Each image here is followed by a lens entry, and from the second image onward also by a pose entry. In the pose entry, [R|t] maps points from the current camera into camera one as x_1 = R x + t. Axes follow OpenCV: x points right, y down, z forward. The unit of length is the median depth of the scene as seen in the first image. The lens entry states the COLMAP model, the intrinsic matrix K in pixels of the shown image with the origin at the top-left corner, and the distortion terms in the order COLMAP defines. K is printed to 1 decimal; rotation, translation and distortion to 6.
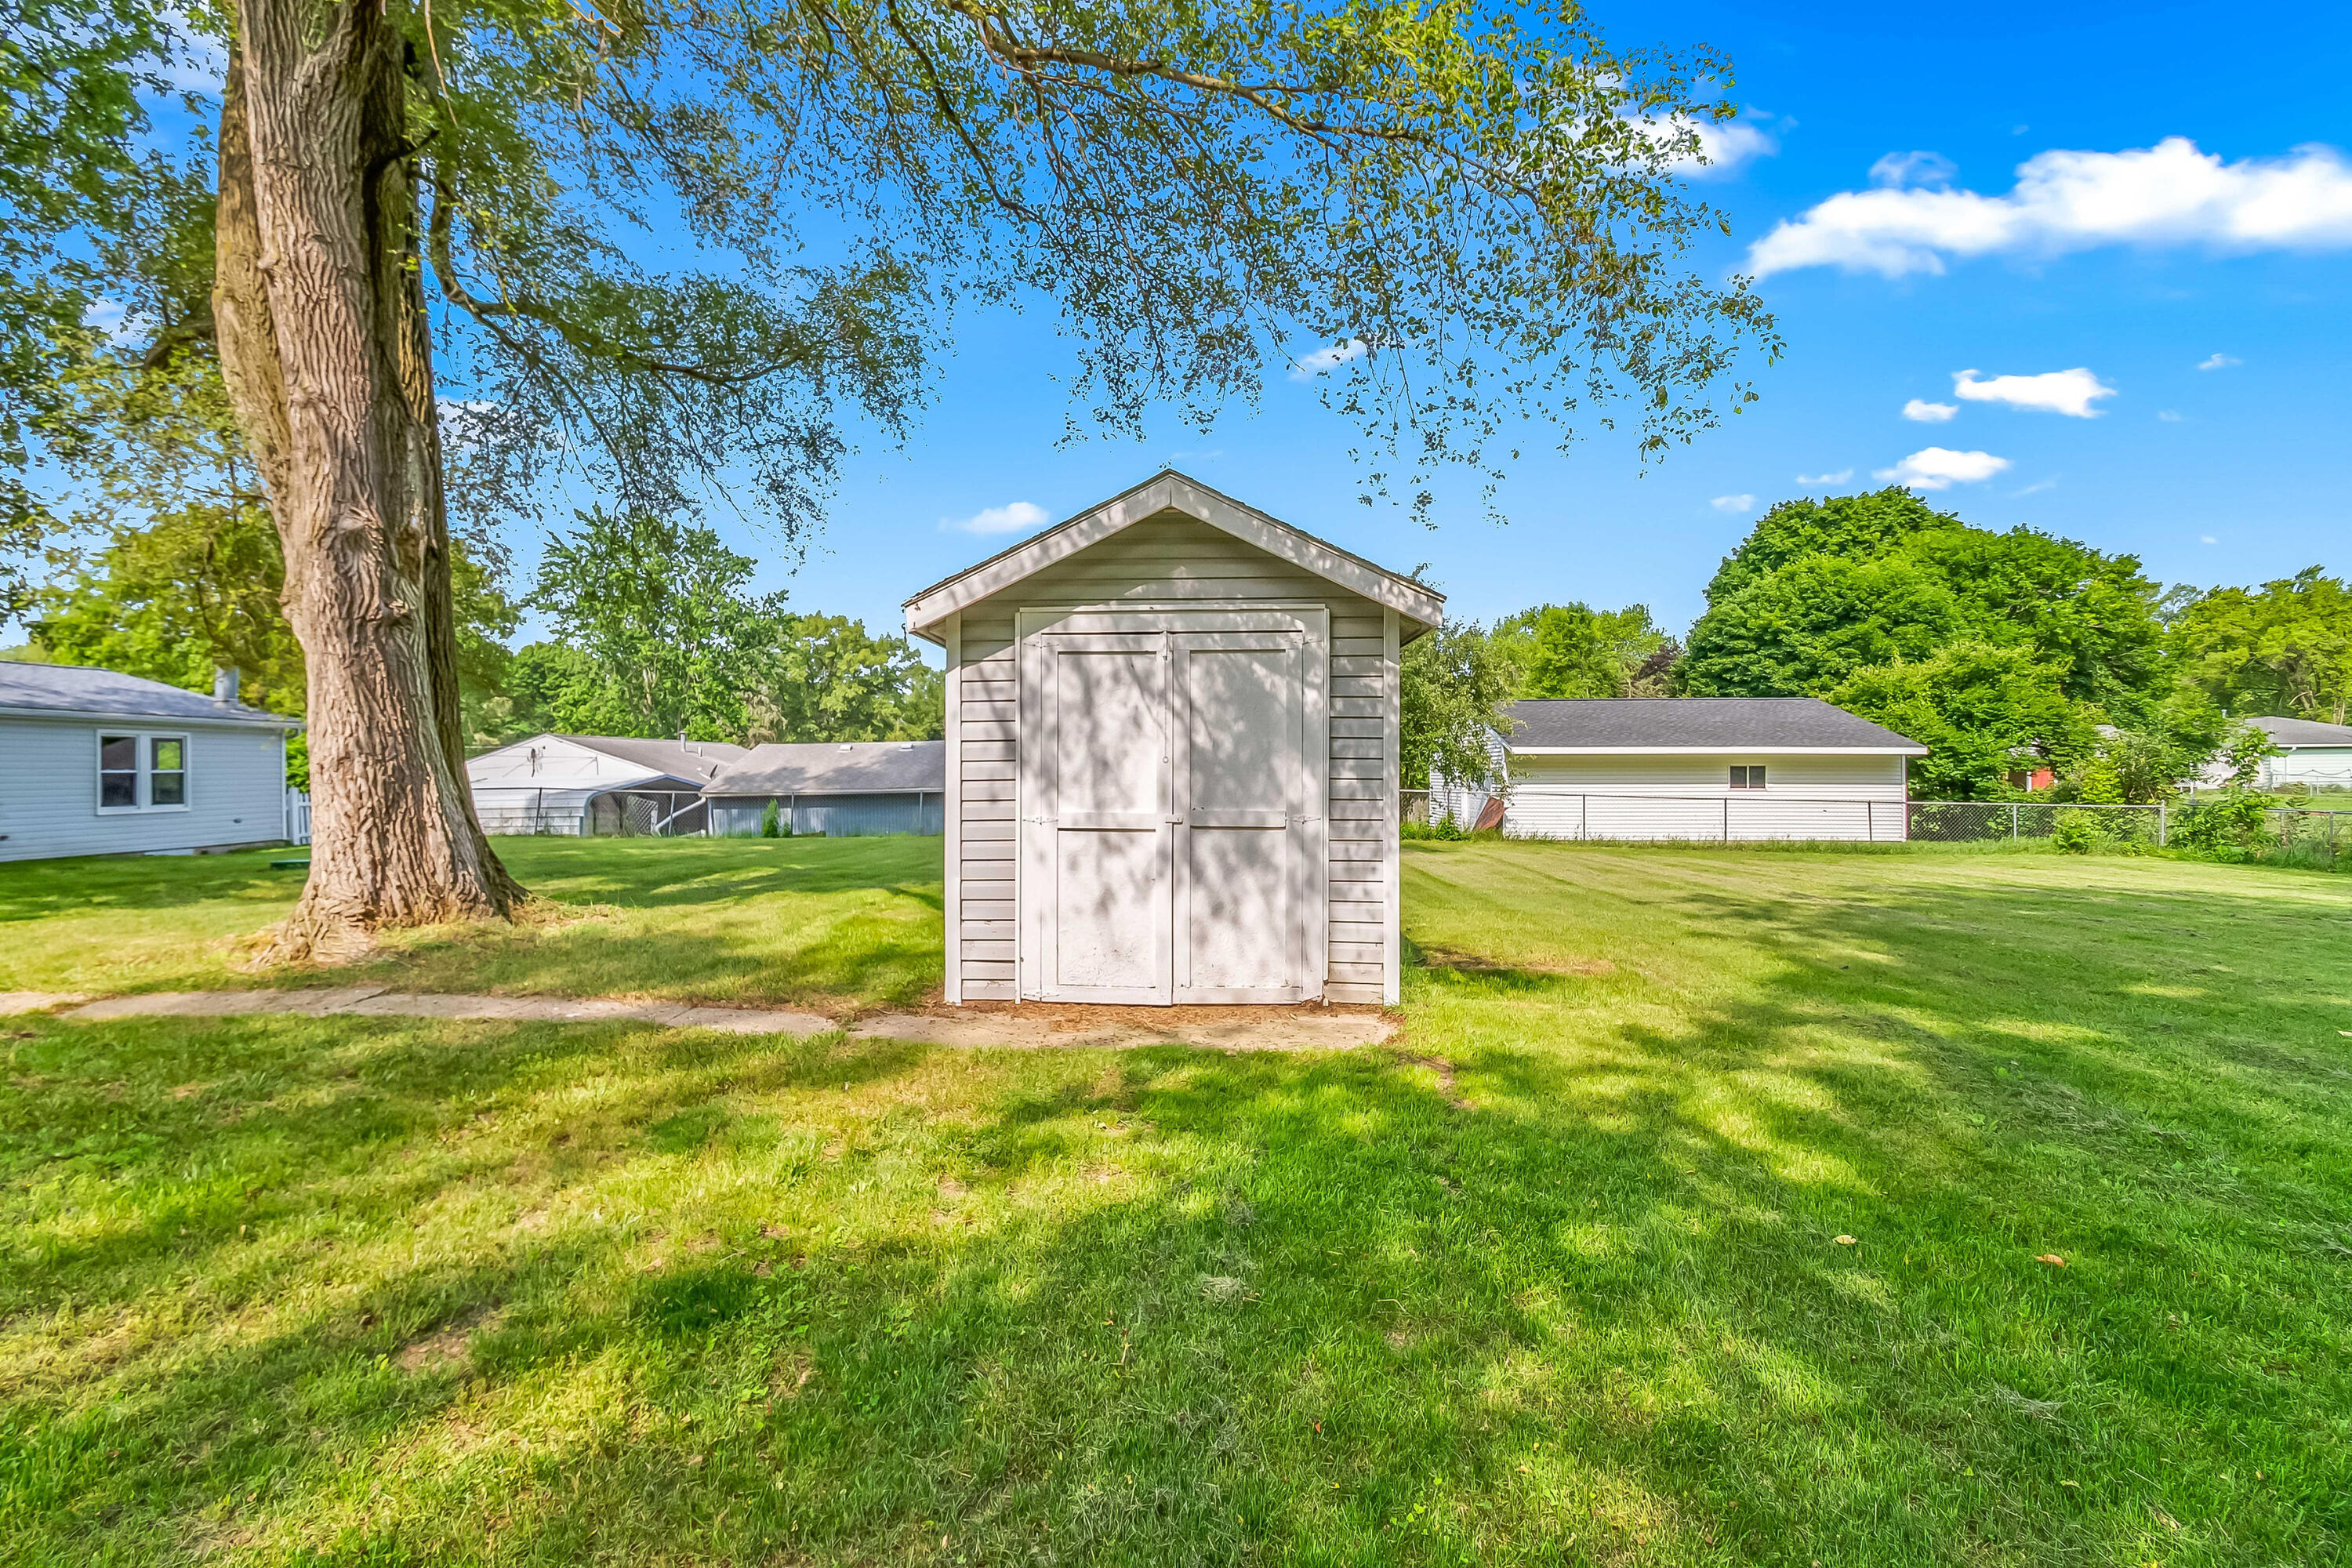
lens RADIAL K [[1034.0, 0, 1168.9], [0, 1034.0, 770.3], [0, 0, 1]] dist [-0.000585, -0.000487]
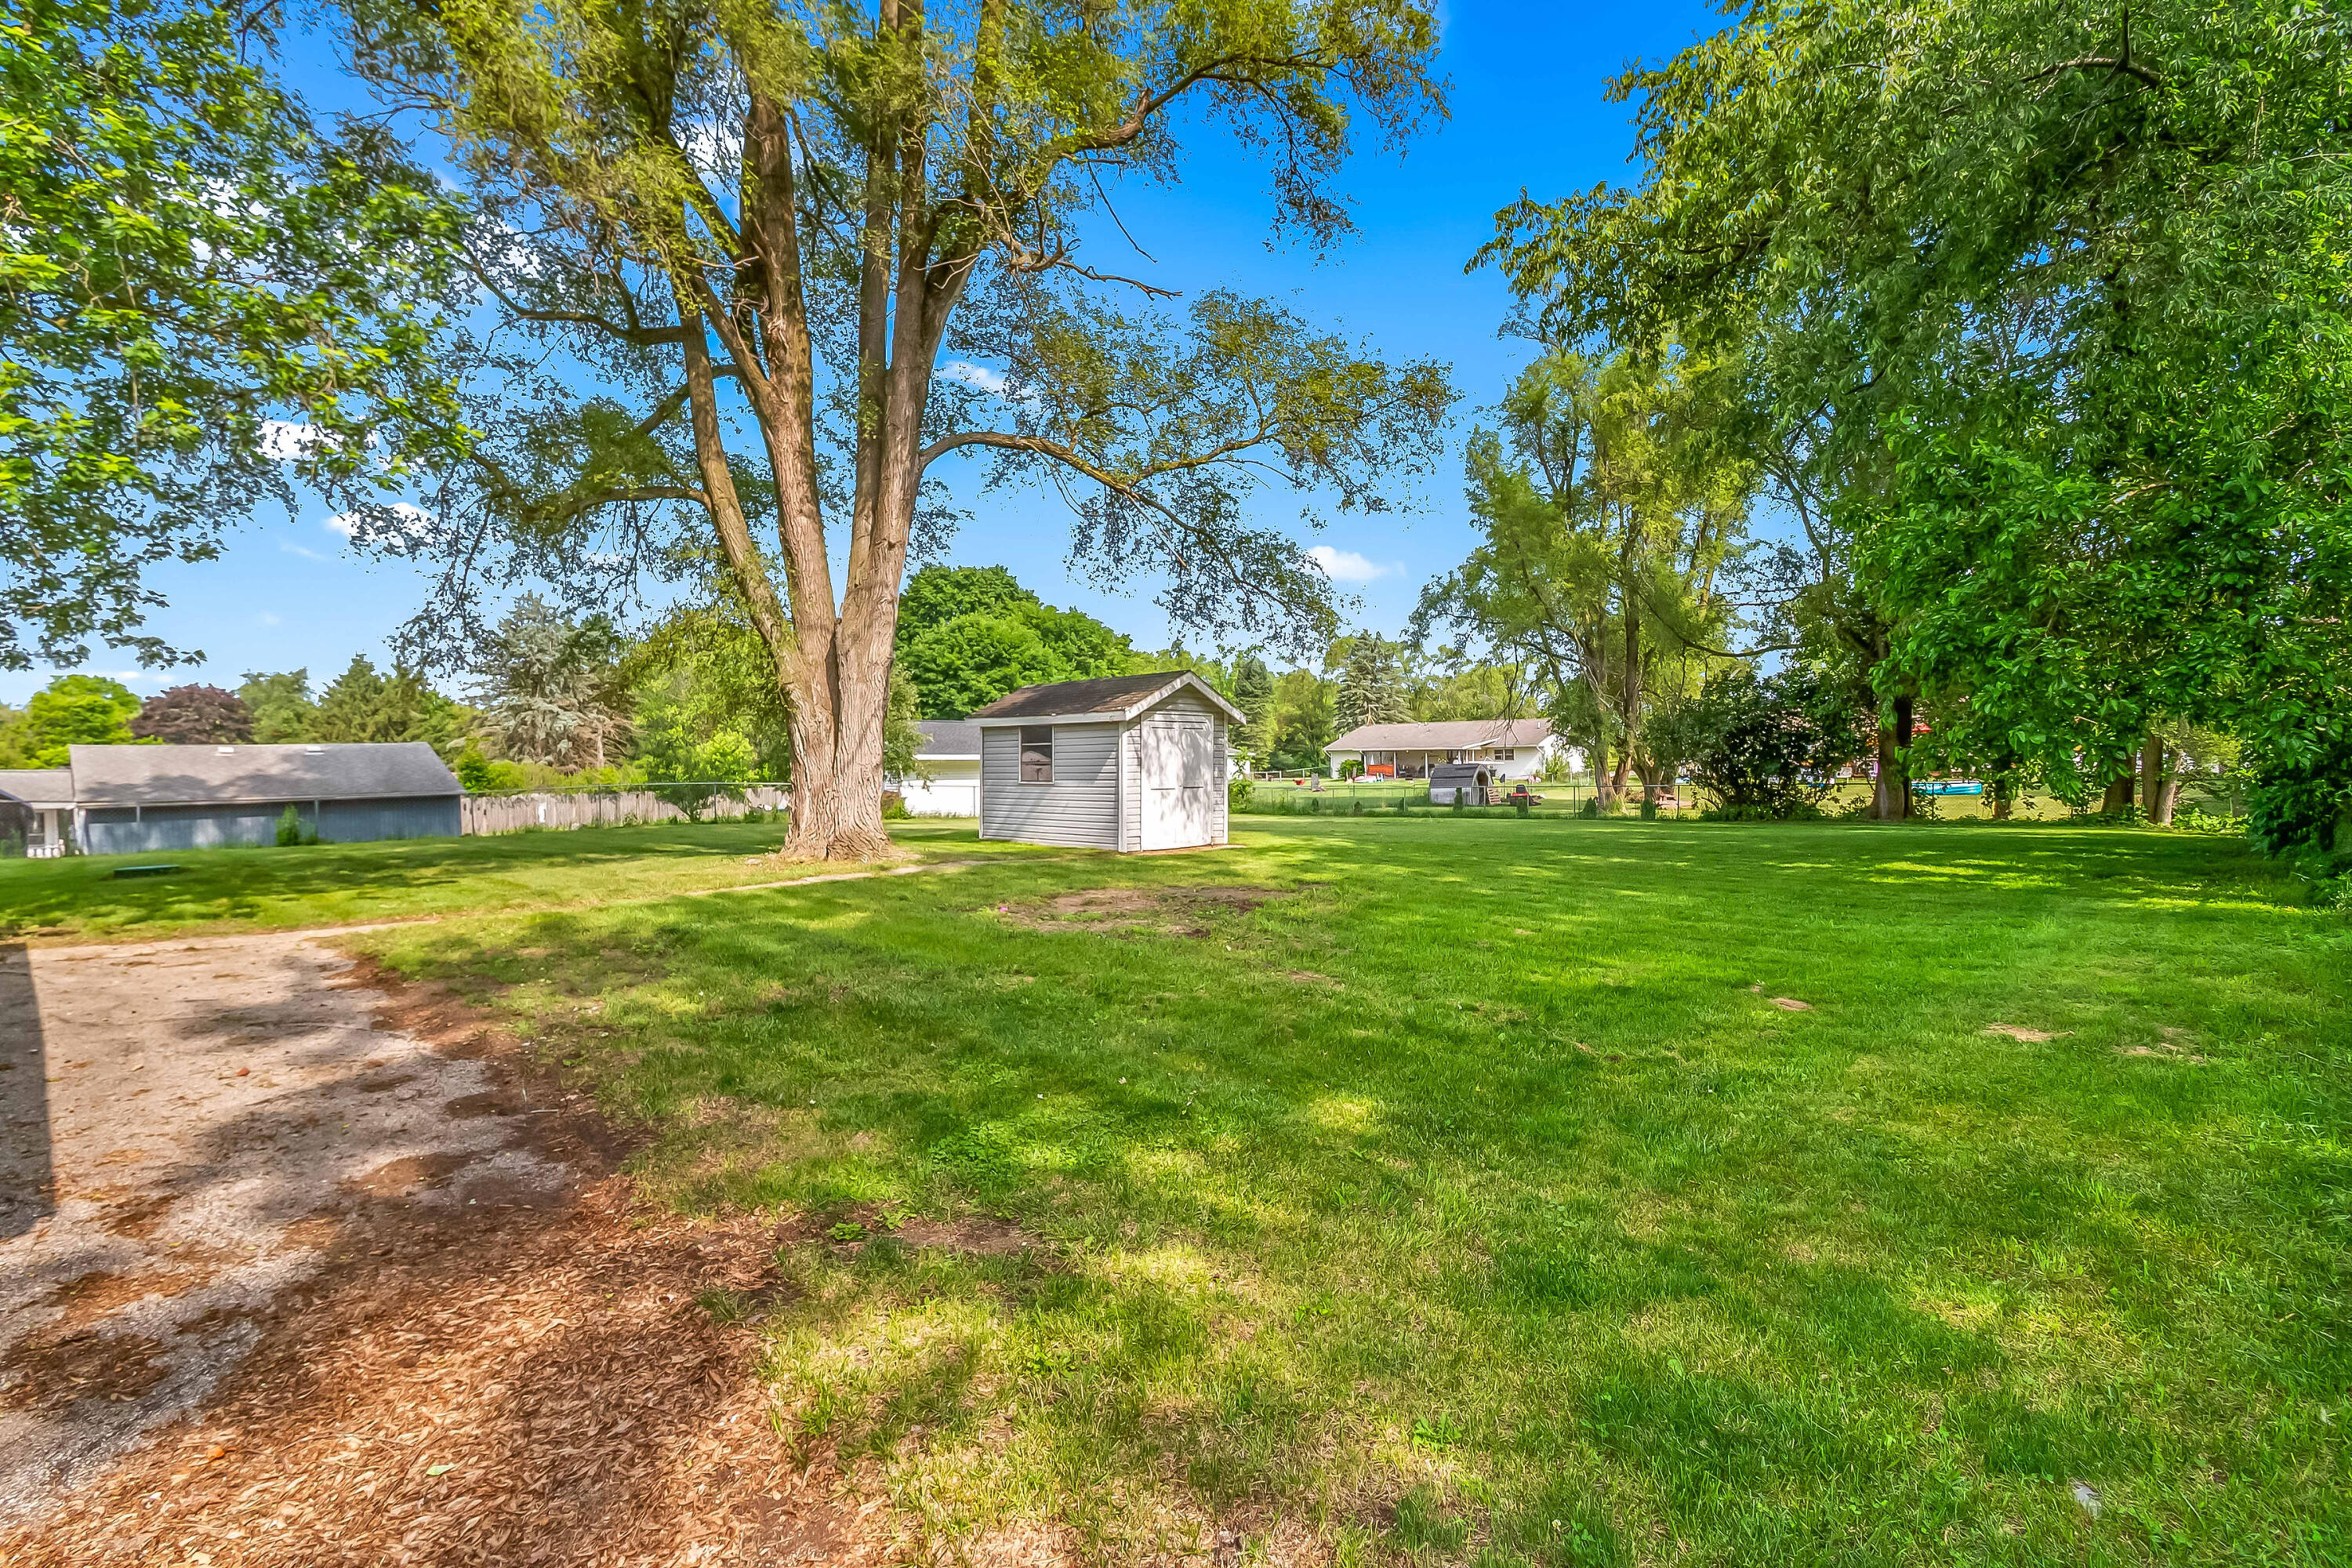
lens RADIAL K [[1034.0, 0, 1168.9], [0, 1034.0, 770.3], [0, 0, 1]] dist [-0.000585, -0.000487]
pose [[0.655889, -0.006257, 0.754831, -0.254767], [0.007680, 0.999969, 0.001617, -0.000337], [-0.754818, 0.004736, 0.655917, -0.102733]]
